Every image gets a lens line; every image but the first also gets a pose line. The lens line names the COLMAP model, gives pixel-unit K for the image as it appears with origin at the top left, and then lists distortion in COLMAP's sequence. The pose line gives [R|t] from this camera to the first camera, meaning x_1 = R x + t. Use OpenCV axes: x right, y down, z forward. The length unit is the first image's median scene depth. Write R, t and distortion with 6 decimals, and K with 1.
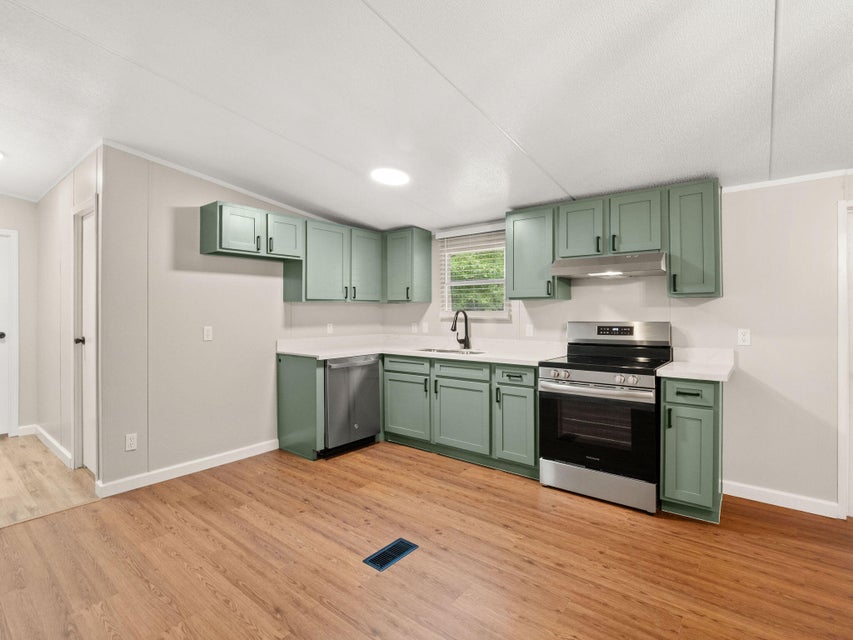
lens RADIAL K [[421.7, 0, 422.2], [0, 421.7, 306.8], [0, 0, 1]] dist [-0.008876, 0.001610]
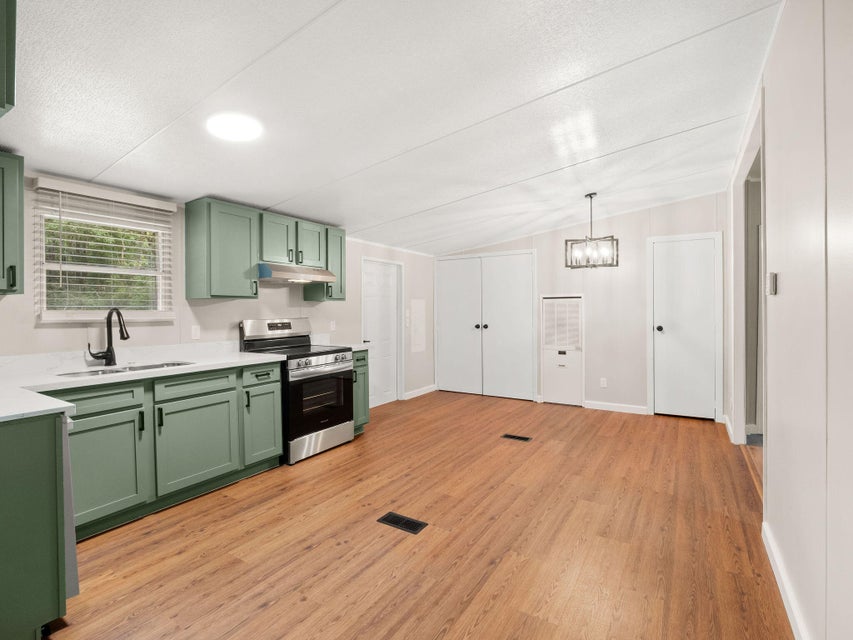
lens RADIAL K [[421.7, 0, 425.6], [0, 421.7, 320.0], [0, 0, 1]] dist [-0.008876, 0.001610]
pose [[-0.121308, -0.019102, 0.992431, -0.860307], [-0.001228, 0.999817, 0.019094, 0.015727], [-0.992614, 0.001098, -0.121310, 0.775362]]
